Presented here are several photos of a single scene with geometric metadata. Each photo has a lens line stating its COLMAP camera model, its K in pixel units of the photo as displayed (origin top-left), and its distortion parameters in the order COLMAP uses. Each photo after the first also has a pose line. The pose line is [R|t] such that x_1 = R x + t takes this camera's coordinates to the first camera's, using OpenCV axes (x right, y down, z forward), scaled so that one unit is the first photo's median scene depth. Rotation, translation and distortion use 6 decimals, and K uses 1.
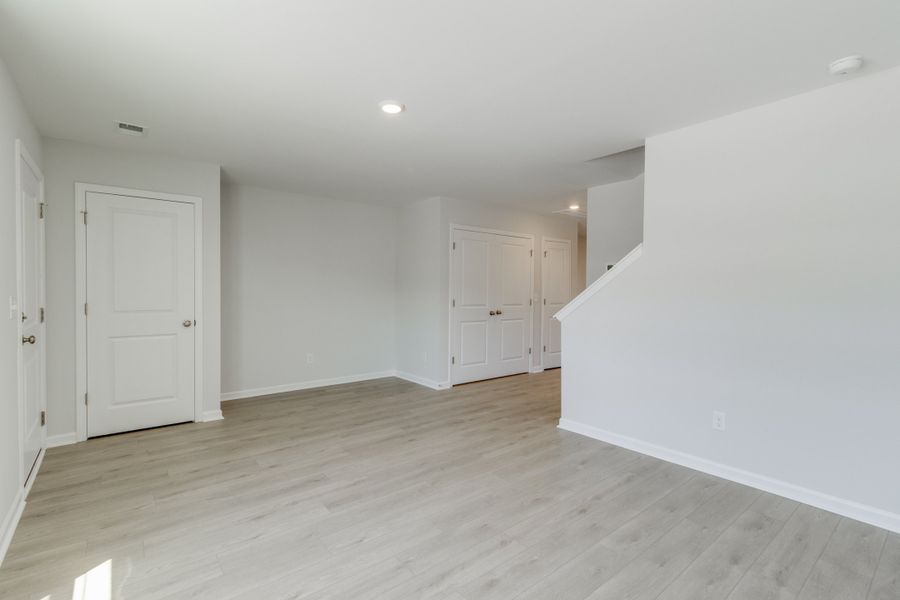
lens RADIAL K [[417.7, 0, 451.2], [0, 417.7, 299.9], [0, 0, 1]] dist [0.001240, 0.000558]
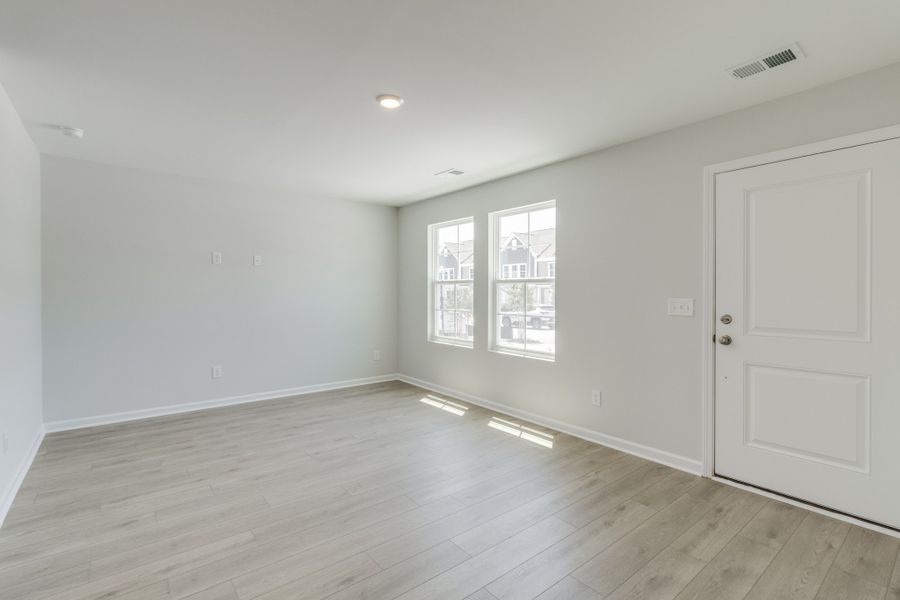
lens RADIAL K [[417.7, 0, 451.2], [0, 417.7, 299.9], [0, 0, 1]] dist [0.001240, 0.000558]
pose [[-0.999961, -0.008569, 0.002044, -0.238460], [-0.008475, 0.999072, 0.042233, -0.037683], [-0.002404, 0.042214, -0.999106, 1.622204]]
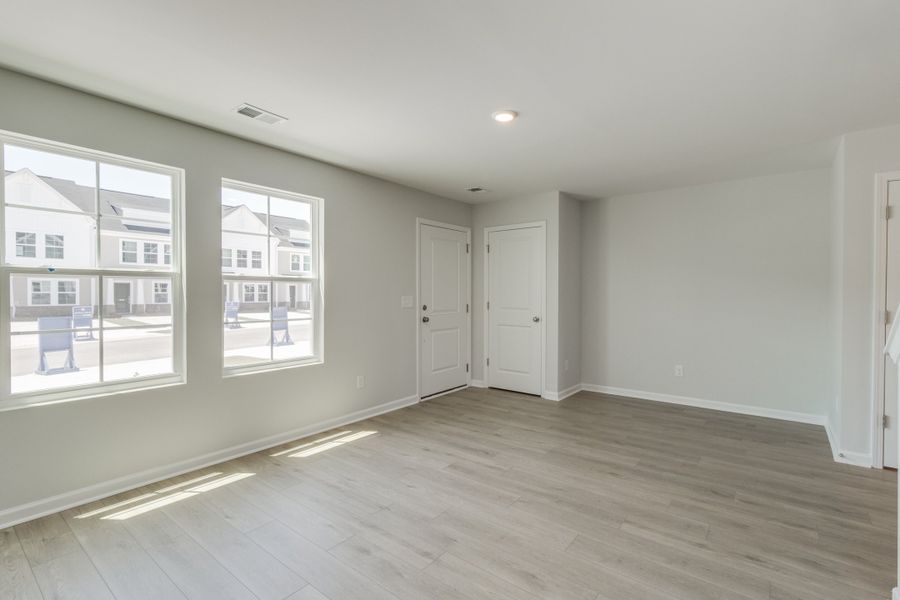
lens RADIAL K [[417.7, 0, 451.2], [0, 417.7, 299.9], [0, 0, 1]] dist [0.001240, 0.000558]
pose [[0.225391, 0.013186, -0.974179, 0.688400], [-0.024589, 0.999667, 0.007842, -0.009698], [0.973958, 0.022186, 0.225640, 0.529216]]
